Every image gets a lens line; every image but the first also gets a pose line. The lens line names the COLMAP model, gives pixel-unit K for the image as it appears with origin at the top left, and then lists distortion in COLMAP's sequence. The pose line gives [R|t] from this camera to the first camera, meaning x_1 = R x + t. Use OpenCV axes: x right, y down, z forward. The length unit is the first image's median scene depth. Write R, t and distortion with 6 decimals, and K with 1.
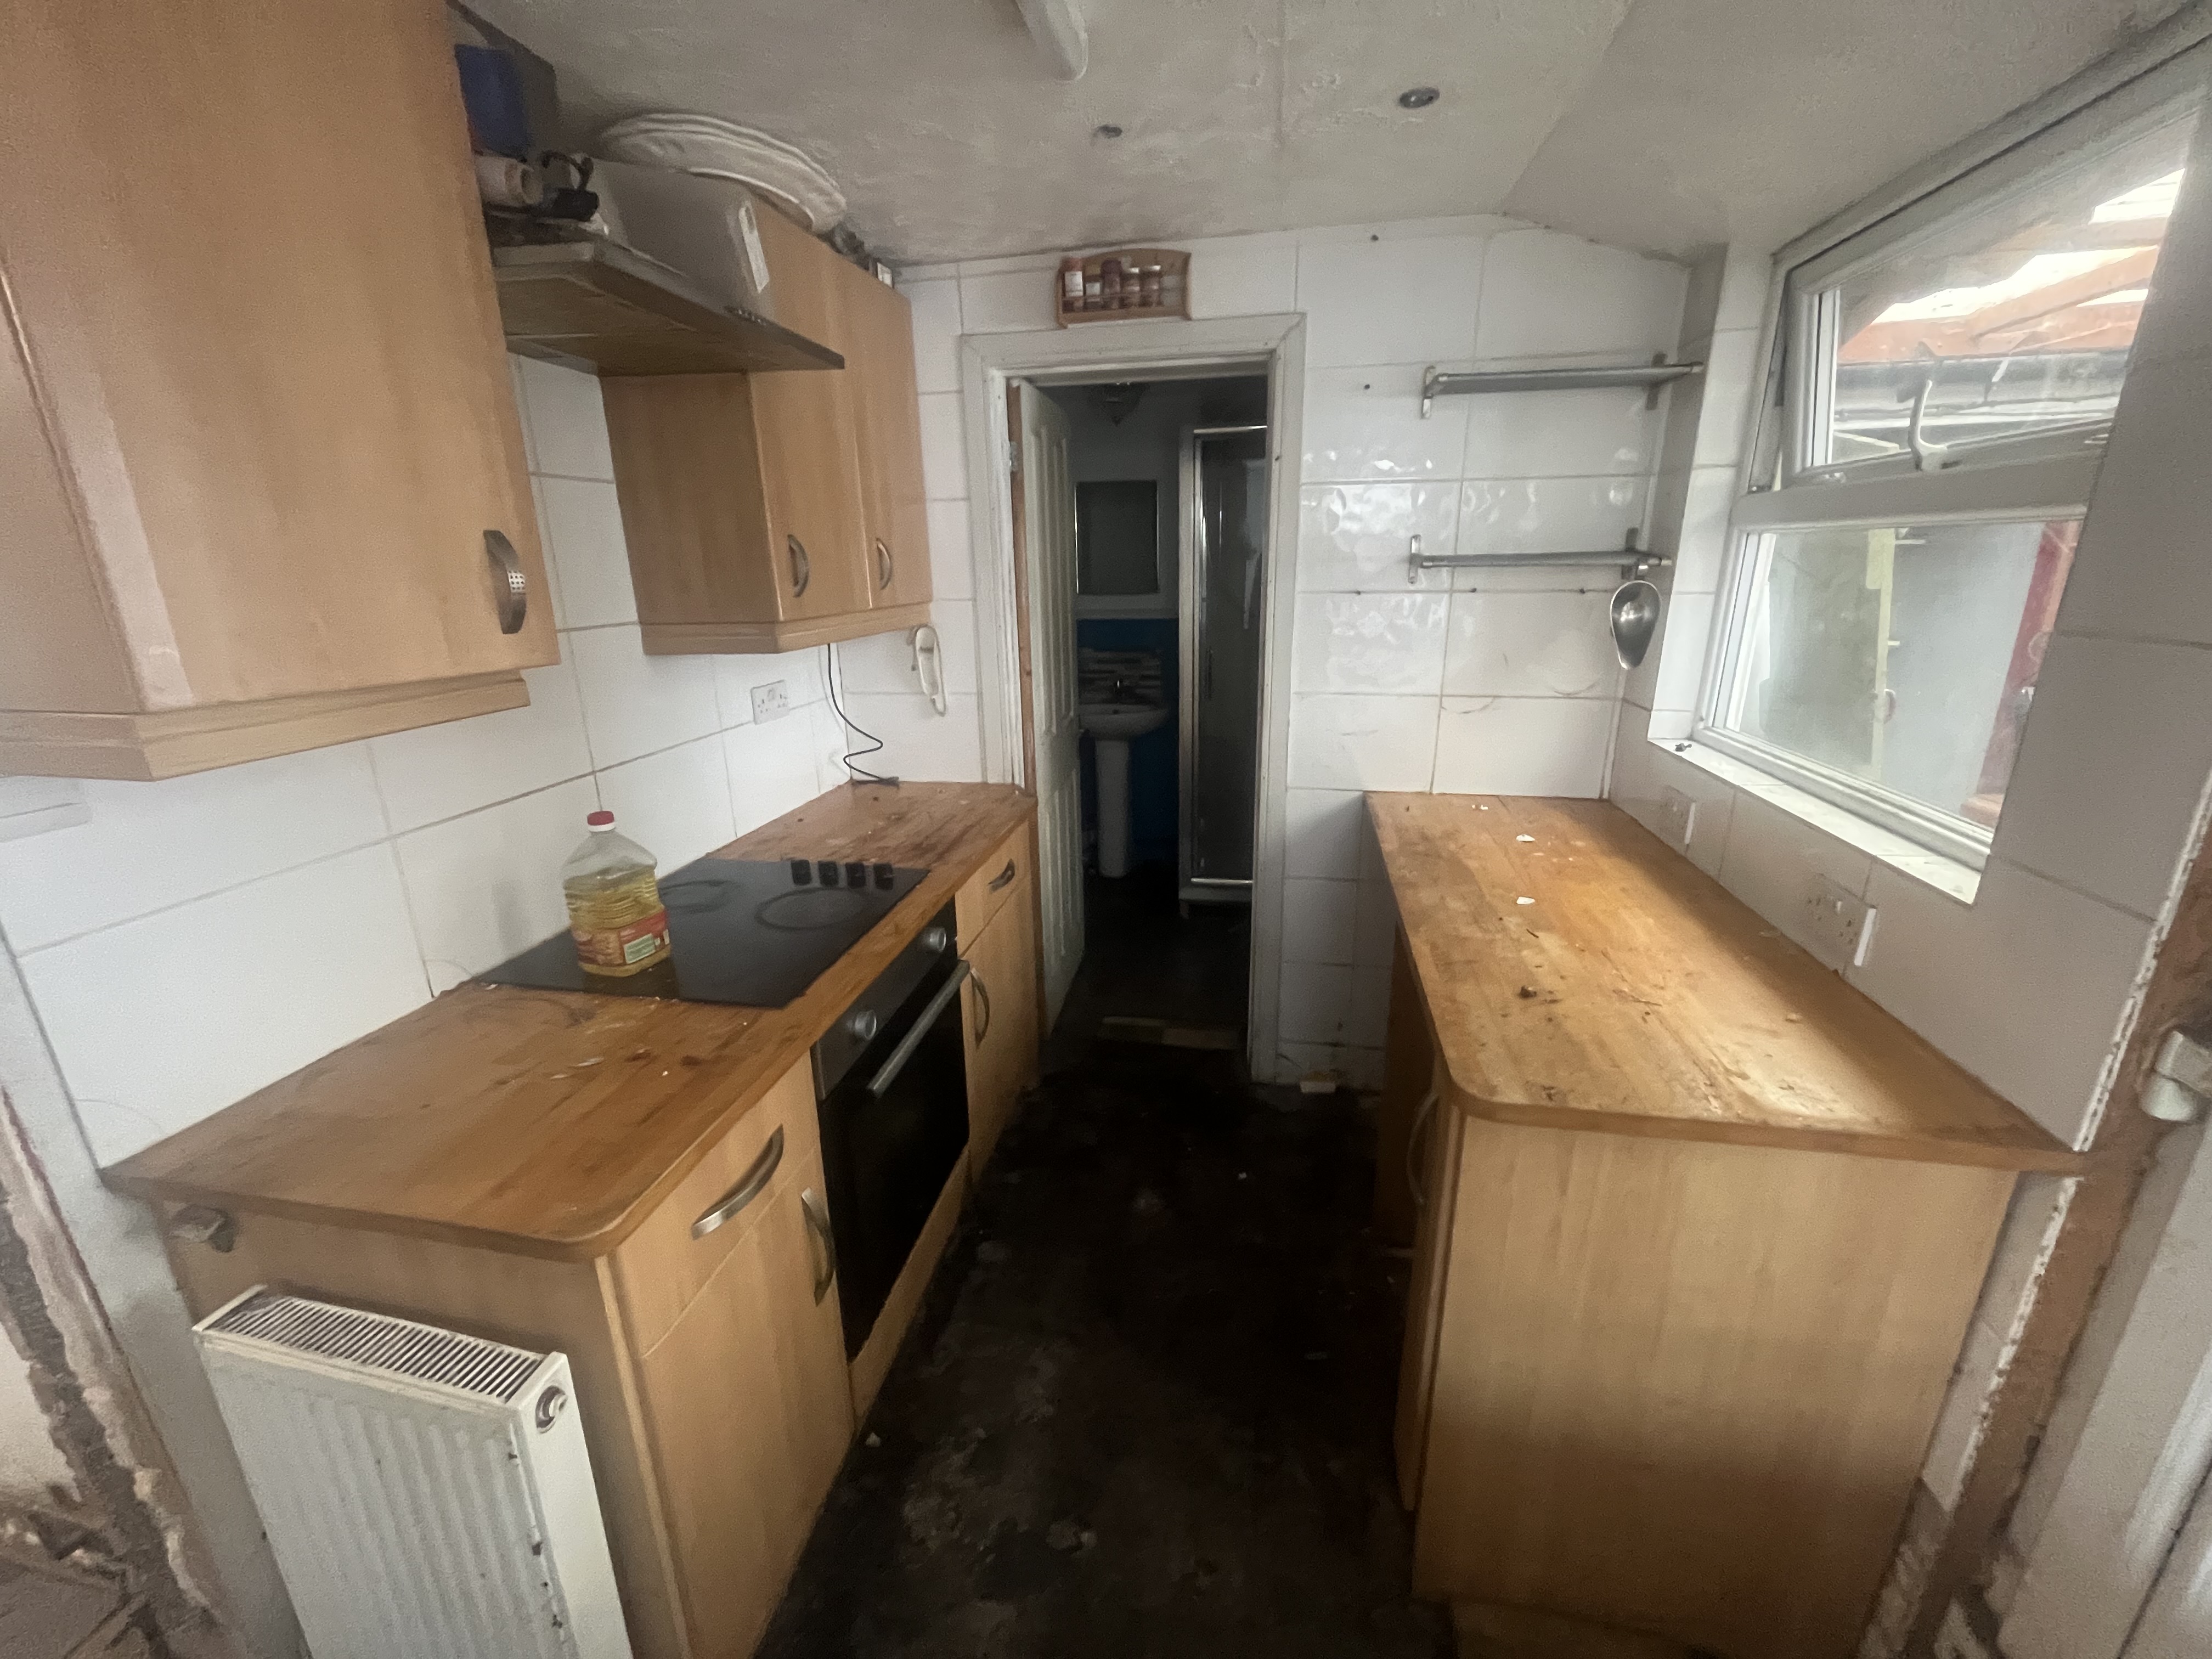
lens RADIAL K [[904.6, 0, 1100.8], [0, 904.6, 836.1], [0, 0, 1]] dist [-0.001271, 0.000422]
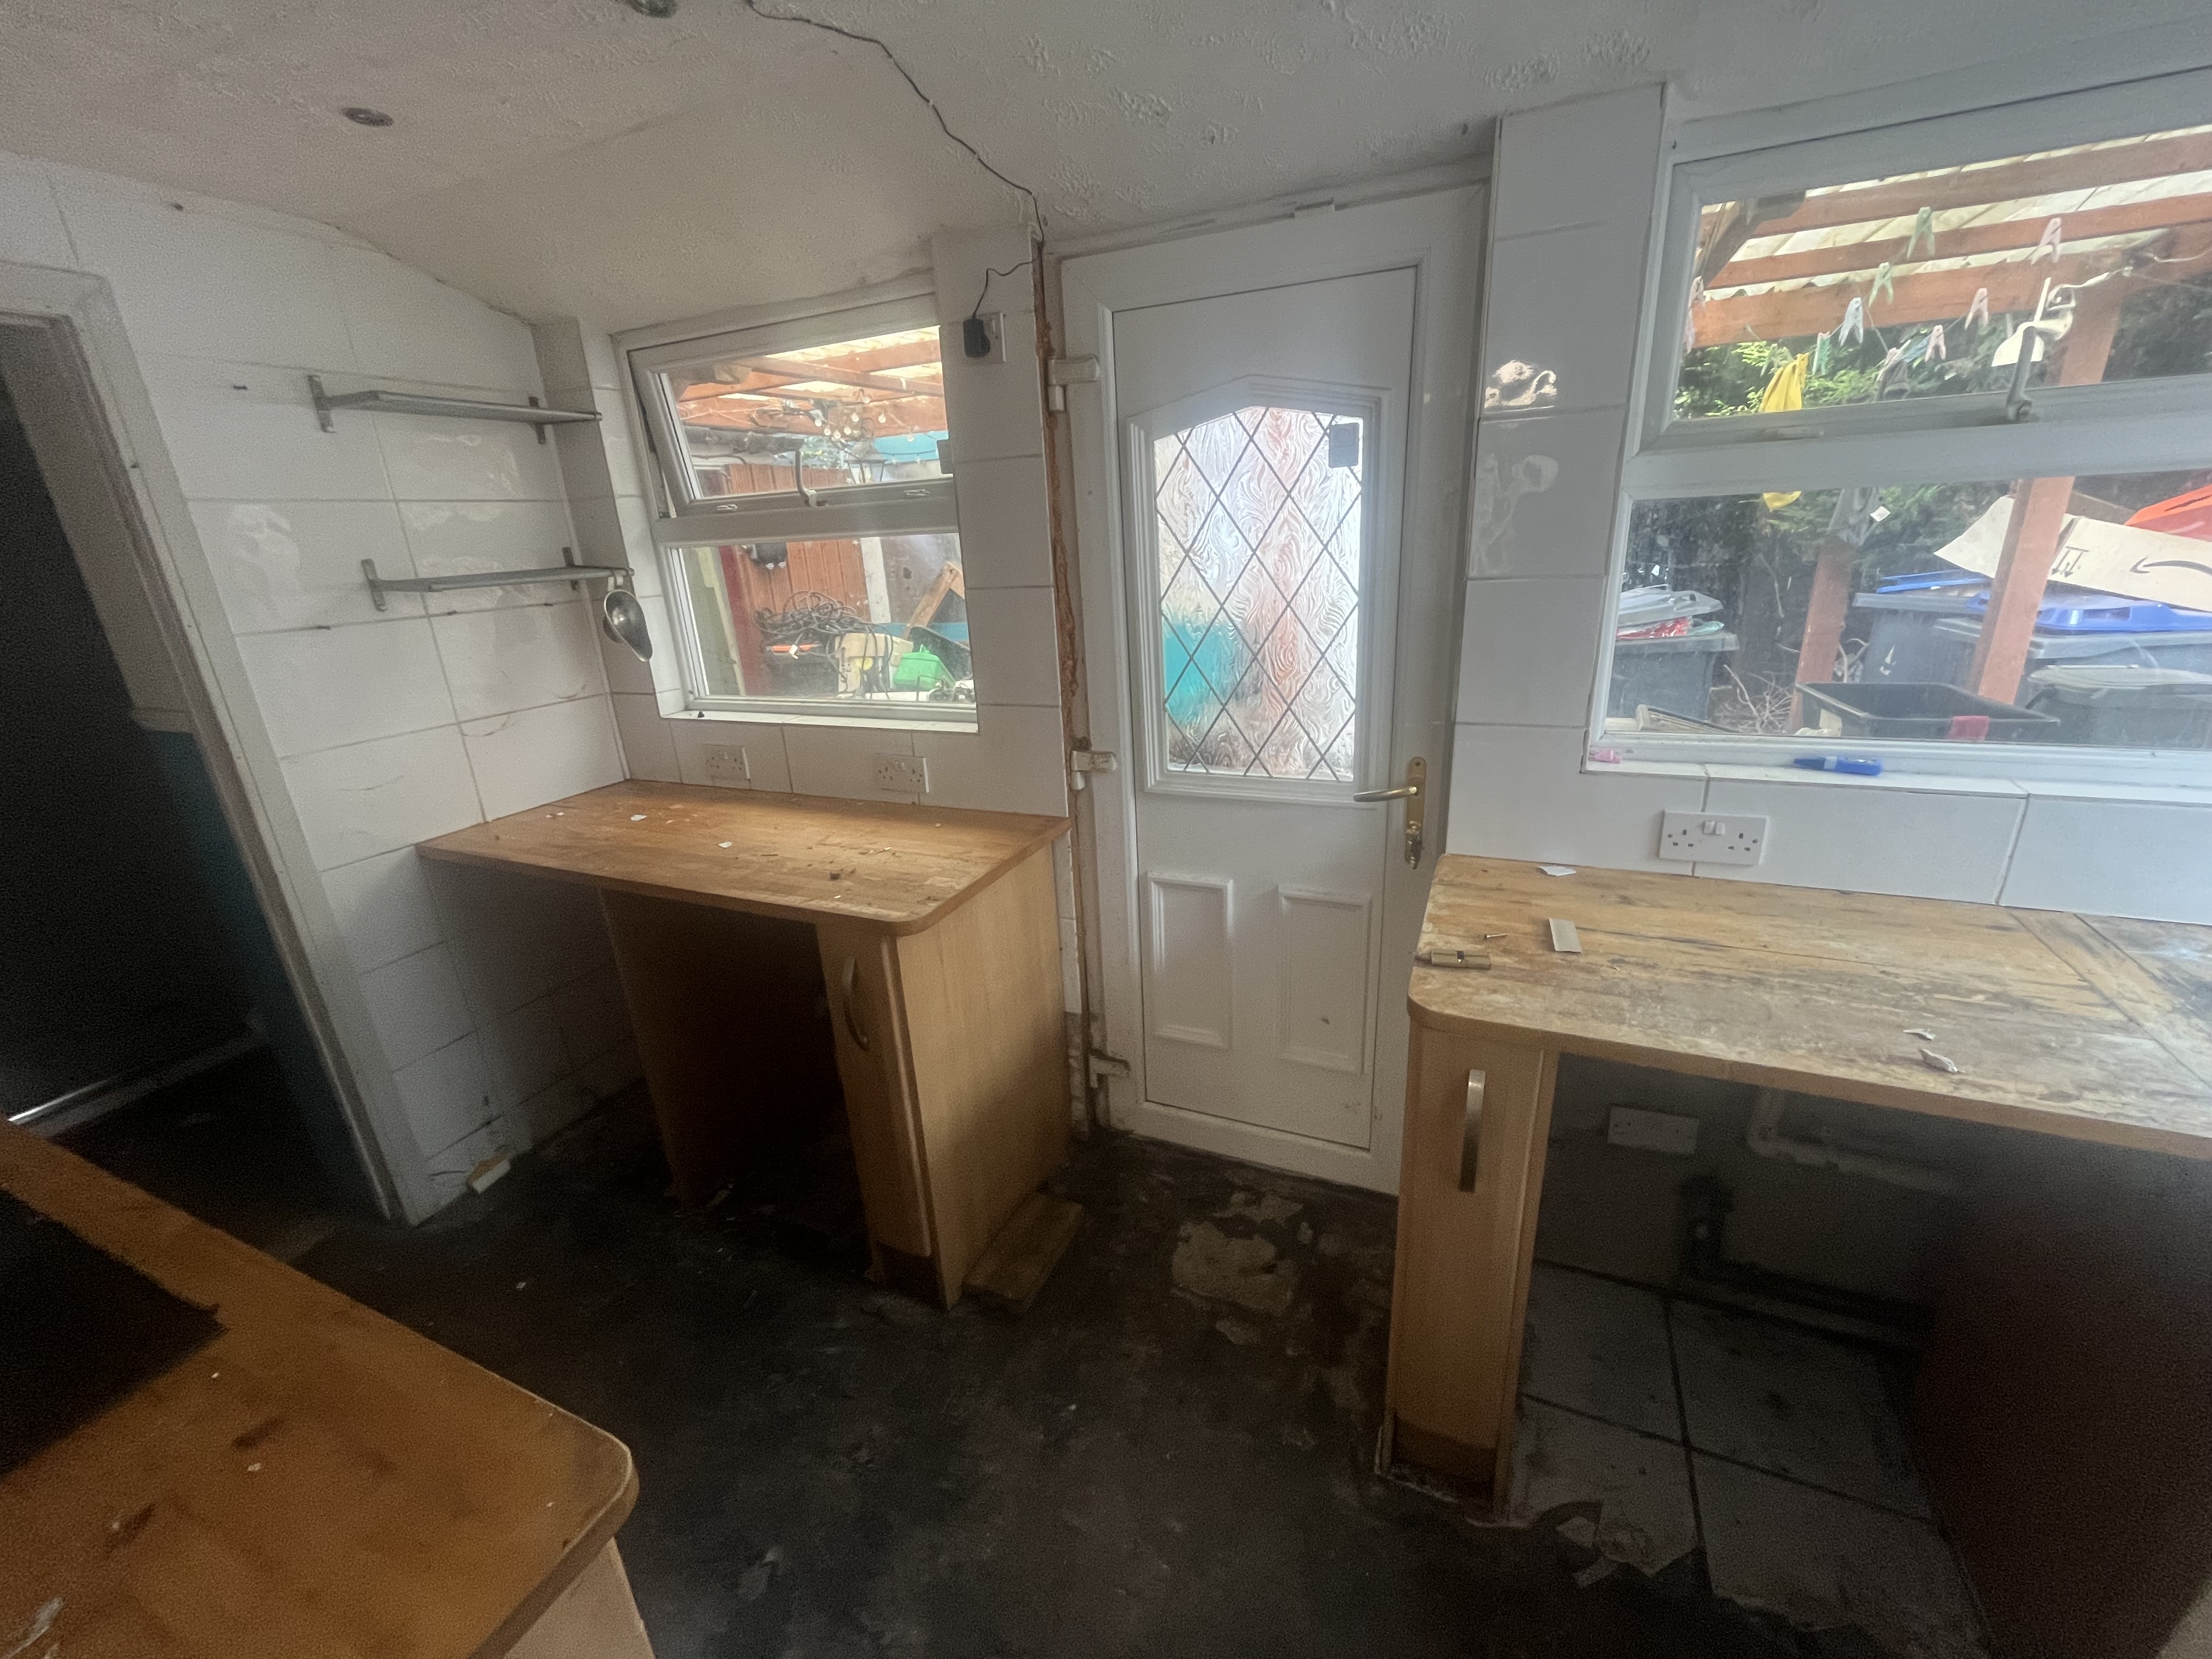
lens RADIAL K [[904.6, 0, 1100.8], [0, 904.6, 836.1], [0, 0, 1]] dist [-0.001271, 0.000422]
pose [[0.234305, -0.313790, 0.920129, -0.455129], [0.336161, 0.914242, 0.226181, -0.038527], [-0.912194, 0.256316, 0.319695, 0.113852]]
